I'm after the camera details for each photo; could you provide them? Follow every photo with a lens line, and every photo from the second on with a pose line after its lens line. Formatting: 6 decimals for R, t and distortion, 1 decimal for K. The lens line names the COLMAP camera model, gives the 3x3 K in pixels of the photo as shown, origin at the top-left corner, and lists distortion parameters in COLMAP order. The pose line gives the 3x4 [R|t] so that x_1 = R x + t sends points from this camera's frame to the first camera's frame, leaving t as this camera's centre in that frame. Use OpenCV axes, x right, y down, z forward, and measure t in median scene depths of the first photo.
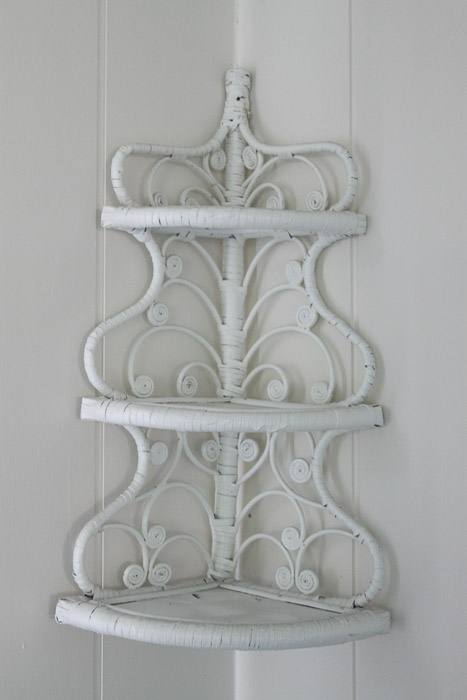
lens RADIAL K [[1095.2, 0, 233.3], [0, 1095.2, 350.6], [0, 0, 1]] dist [0.012018, 0.000000]
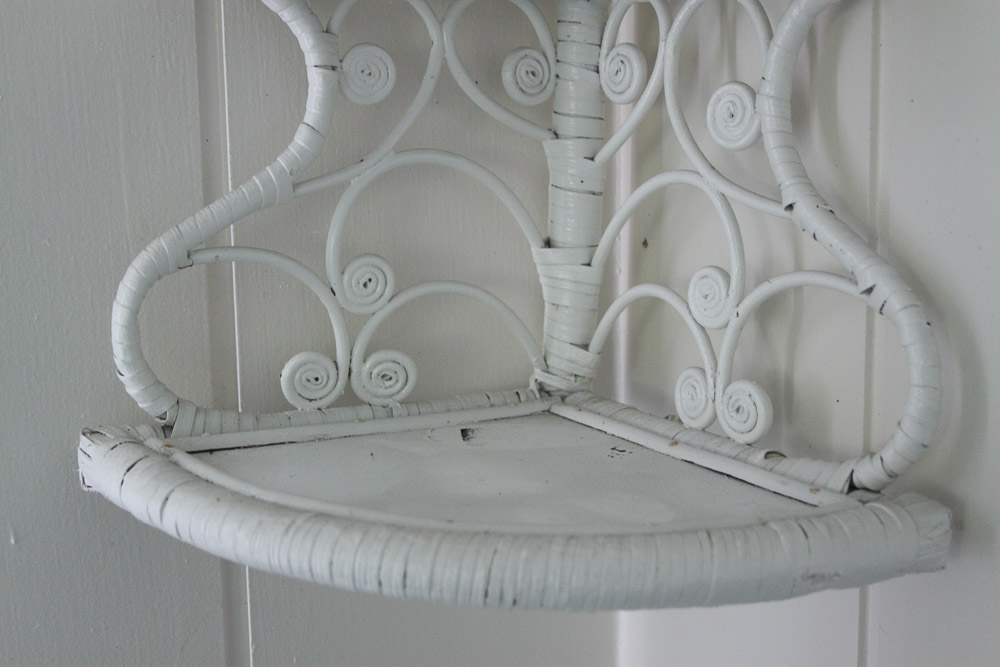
lens RADIAL K [[1432.3, 0, 501.5], [0, 1432.3, 334.5], [0, 0, 1]] dist [-0.039392, 0.000000]
pose [[0.961694, 0.027270, -0.272764, 0.119857], [0.022835, 0.983612, 0.178846, 0.094722], [0.273172, -0.178224, 0.945311, 0.514228]]
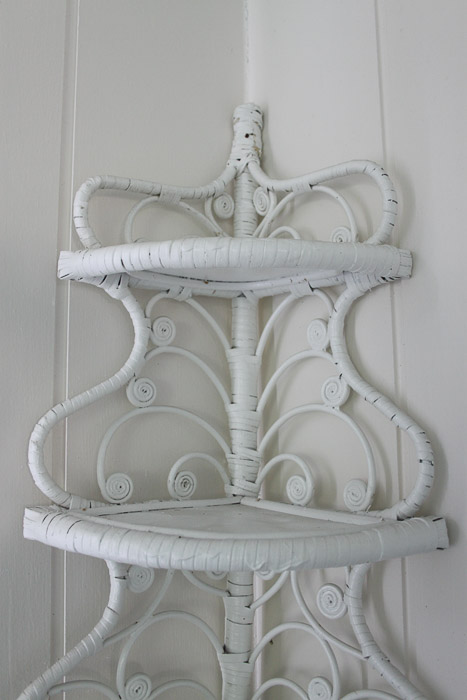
lens RADIAL K [[689.8, 0, 236.7], [0, 689.8, 346.3], [0, 0, 1]] dist [-0.072585, 0.000000]
pose [[0.994909, -0.025245, -0.097563, 0.047363], [0.015070, 0.994499, -0.103658, -0.014175], [0.099644, 0.101660, 0.989816, 0.527200]]
